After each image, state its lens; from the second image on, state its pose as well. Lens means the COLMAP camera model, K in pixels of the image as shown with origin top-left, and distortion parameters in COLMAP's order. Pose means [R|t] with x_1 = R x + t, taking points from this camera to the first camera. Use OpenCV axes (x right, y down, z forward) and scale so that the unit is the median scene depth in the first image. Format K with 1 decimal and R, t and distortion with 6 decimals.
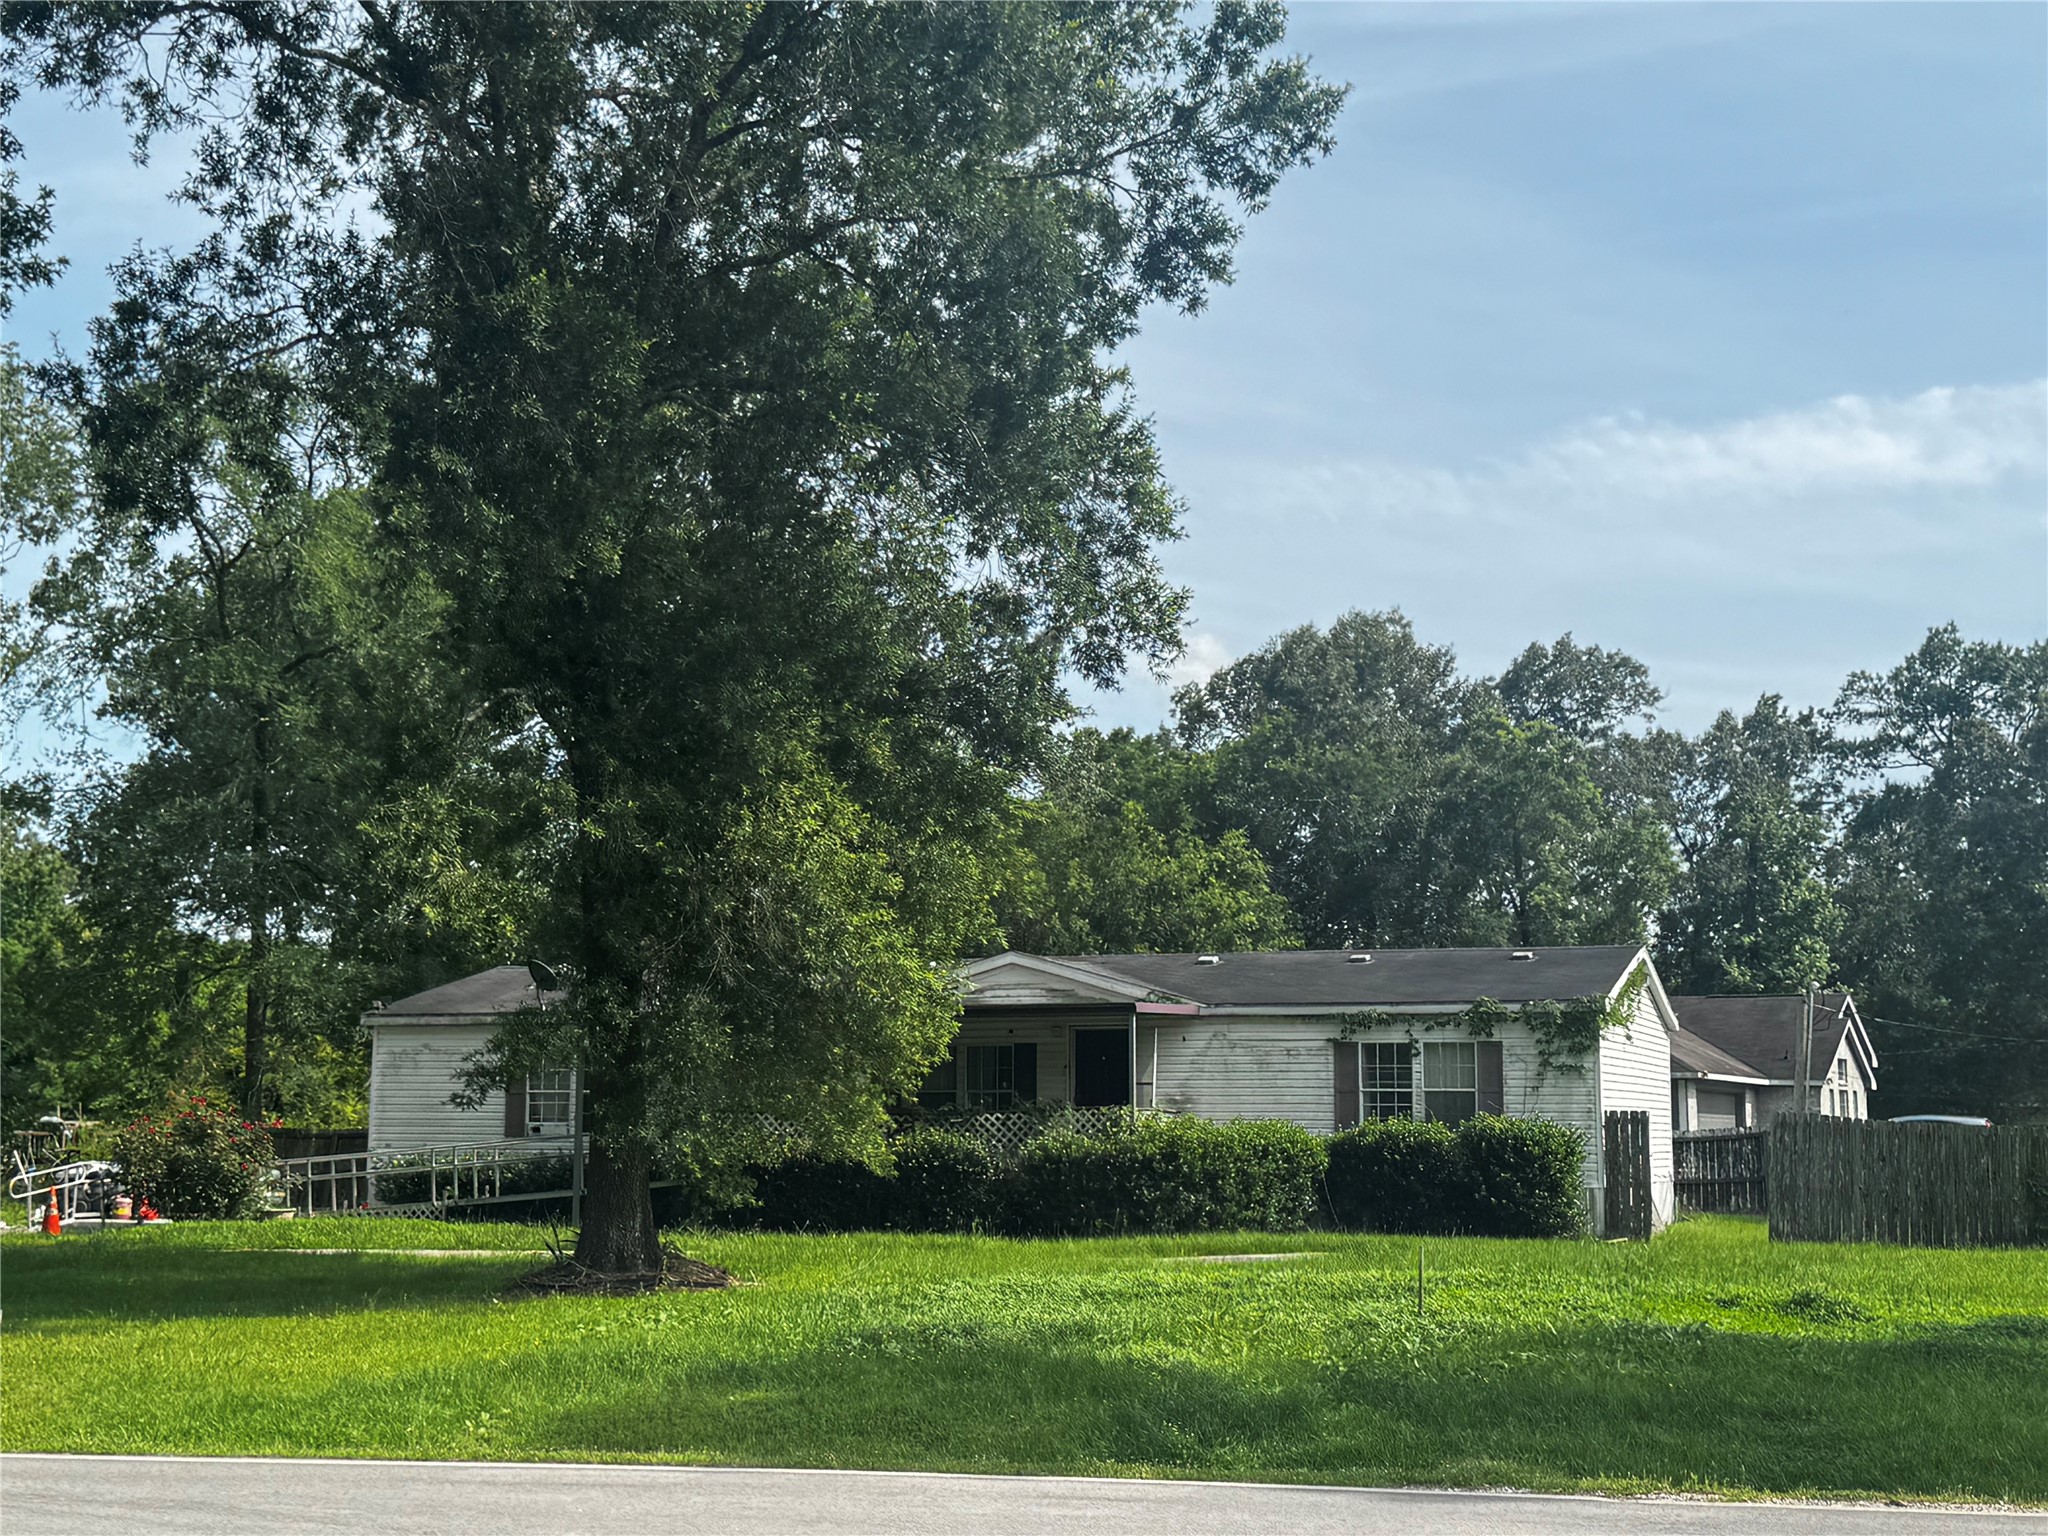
lens RADIAL K [[2681.7, 0, 1038.1], [0, 2681.7, 773.6], [0, 0, 1]] dist [0.120499, 0.000000]
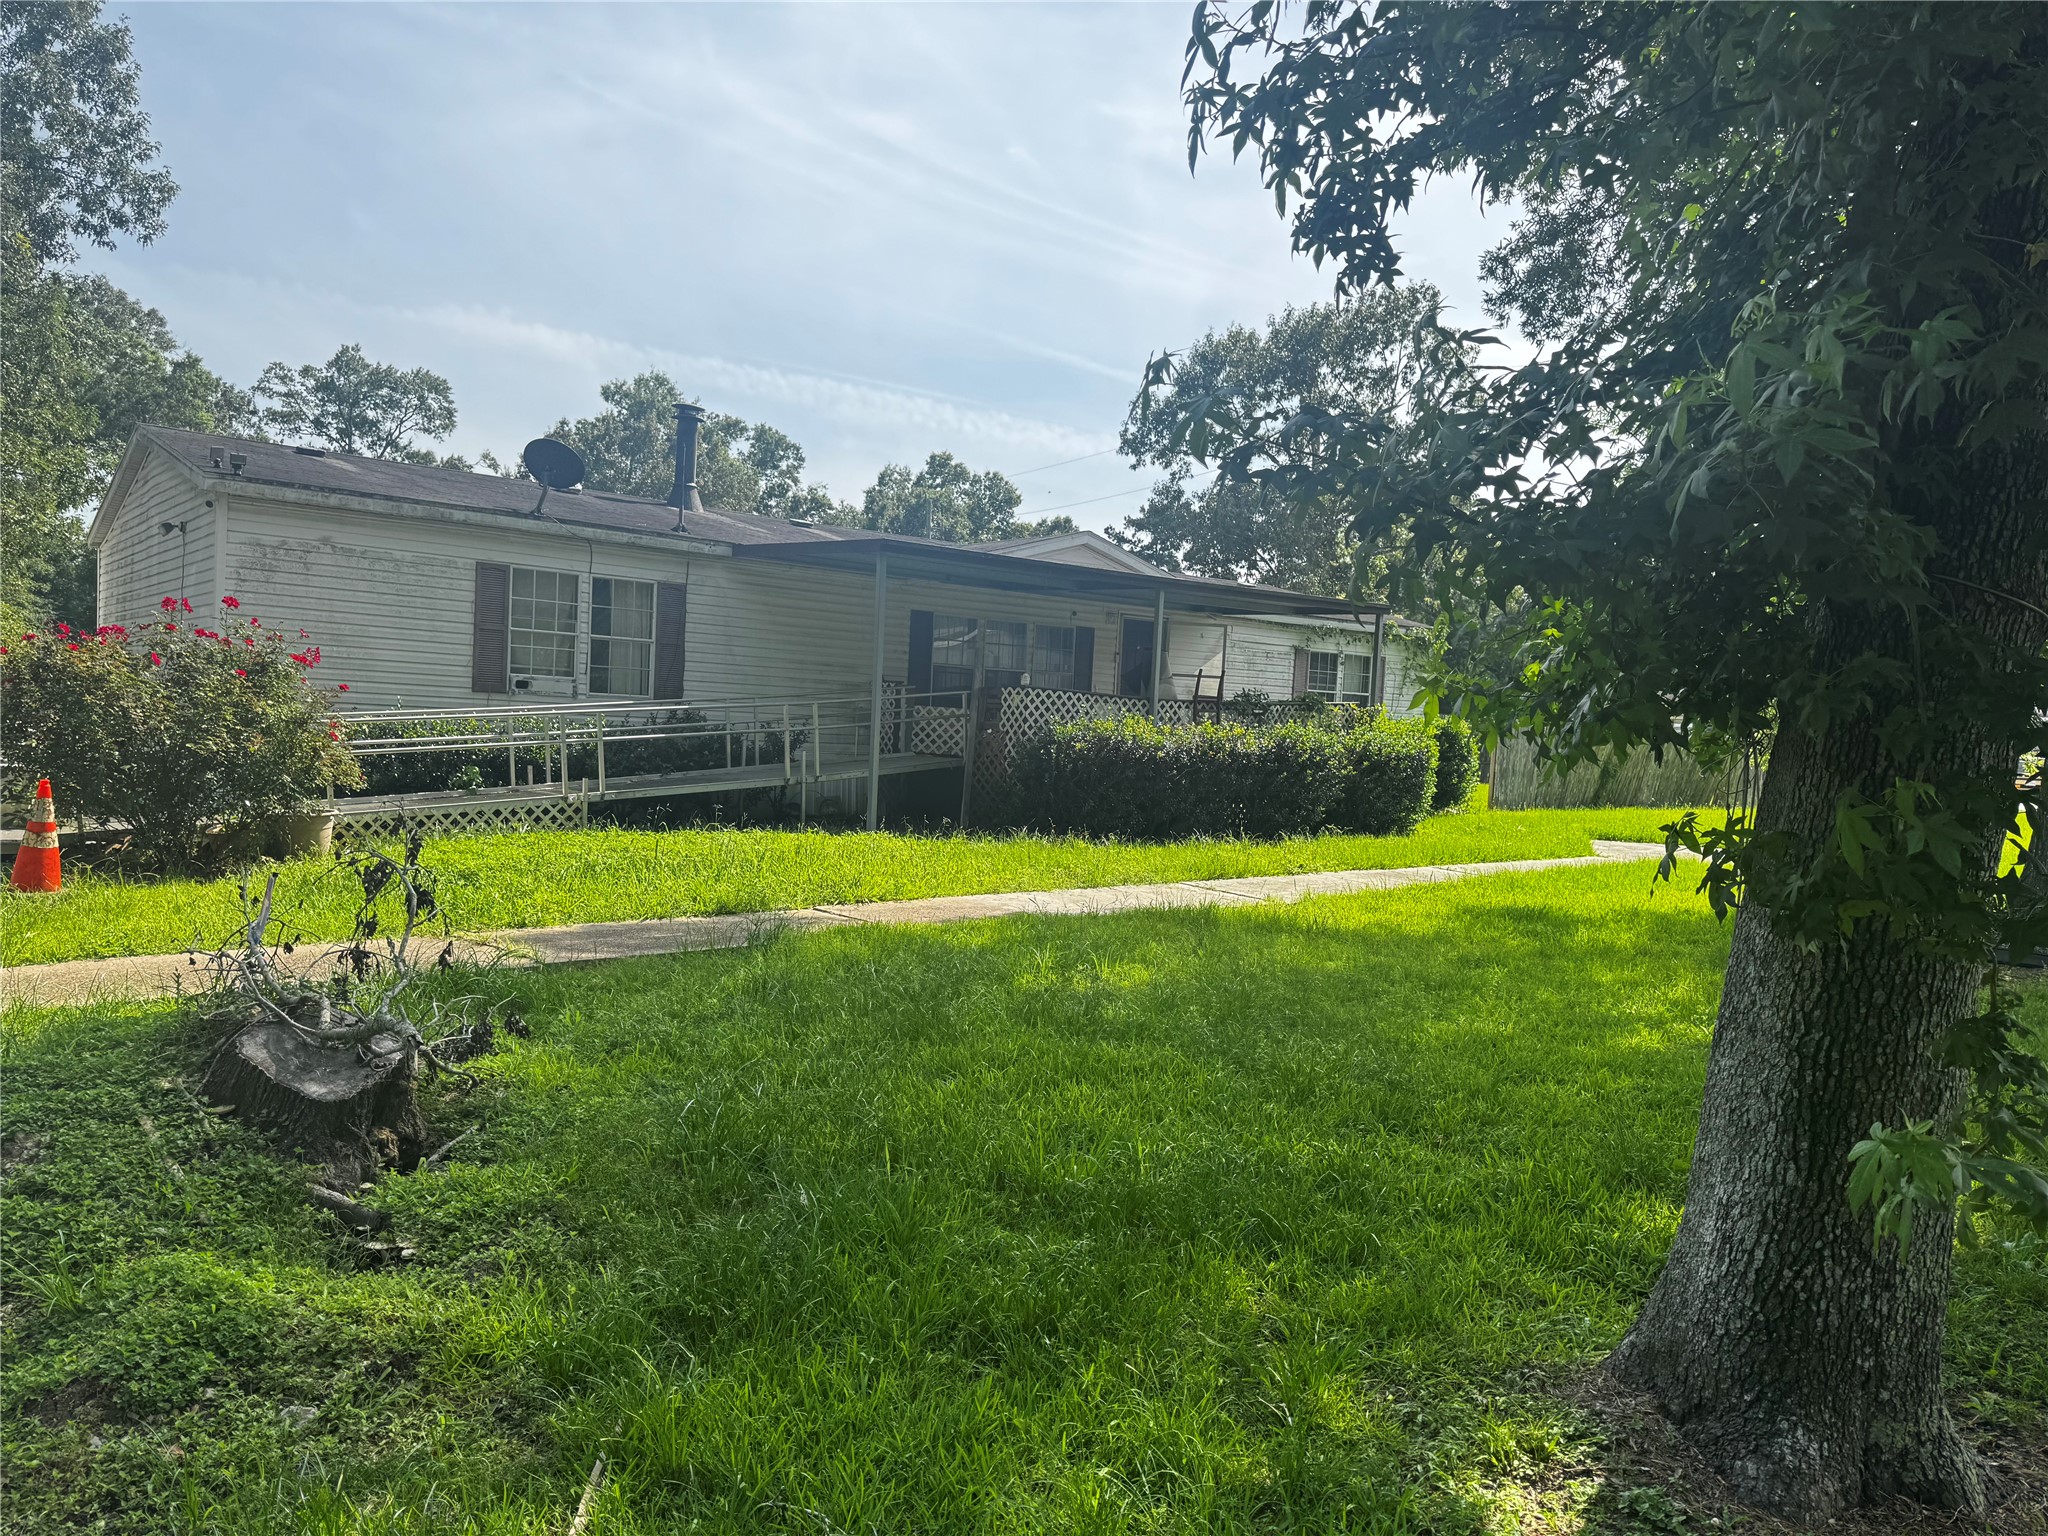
lens RADIAL K [[1419.1, 0, 1023.1], [0, 1419.1, 763.6], [0, 0, 1]] dist [0.013646, -0.029297]
pose [[0.505733, -0.008330, 0.862650, -0.520229], [-0.157448, 0.982267, 0.101790, 0.111895], [-0.848201, -0.187301, 0.495453, 0.835919]]
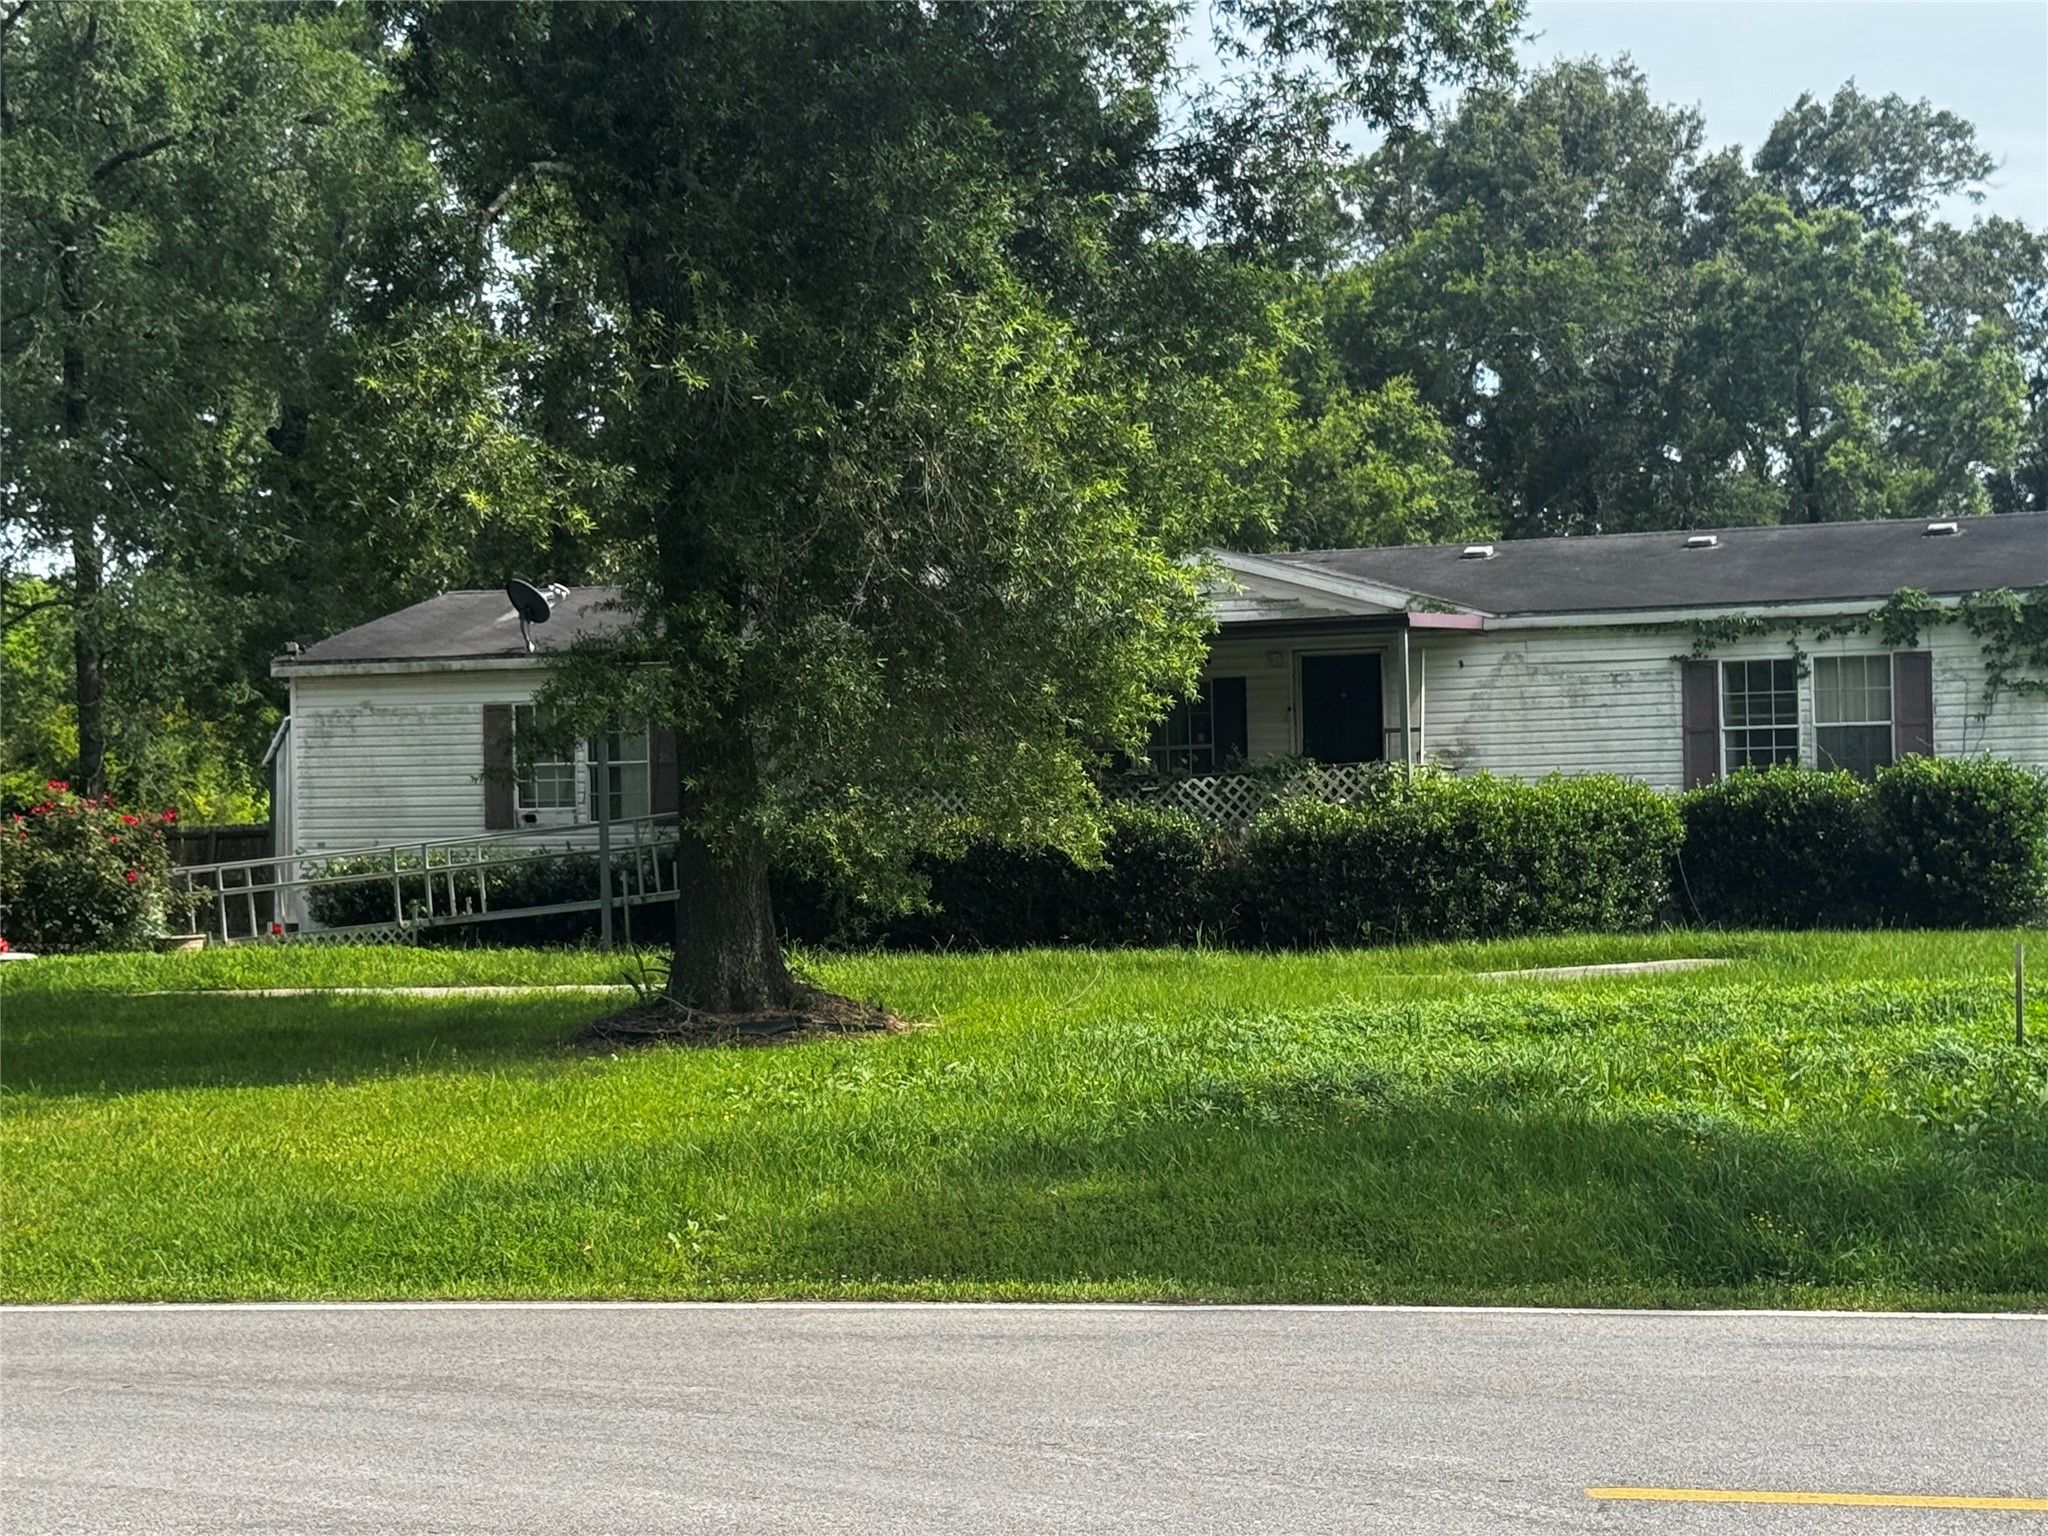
lens RADIAL K [[3676.5, 0, 996.3], [0, 3676.5, 776.8], [0, 0, 1]] dist [0.097796, 0.000000]
pose [[0.999359, -0.029238, -0.020671, -0.051263], [0.031550, 0.992003, 0.122209, 0.007874], [0.016933, -0.122783, 0.992289, 0.051012]]
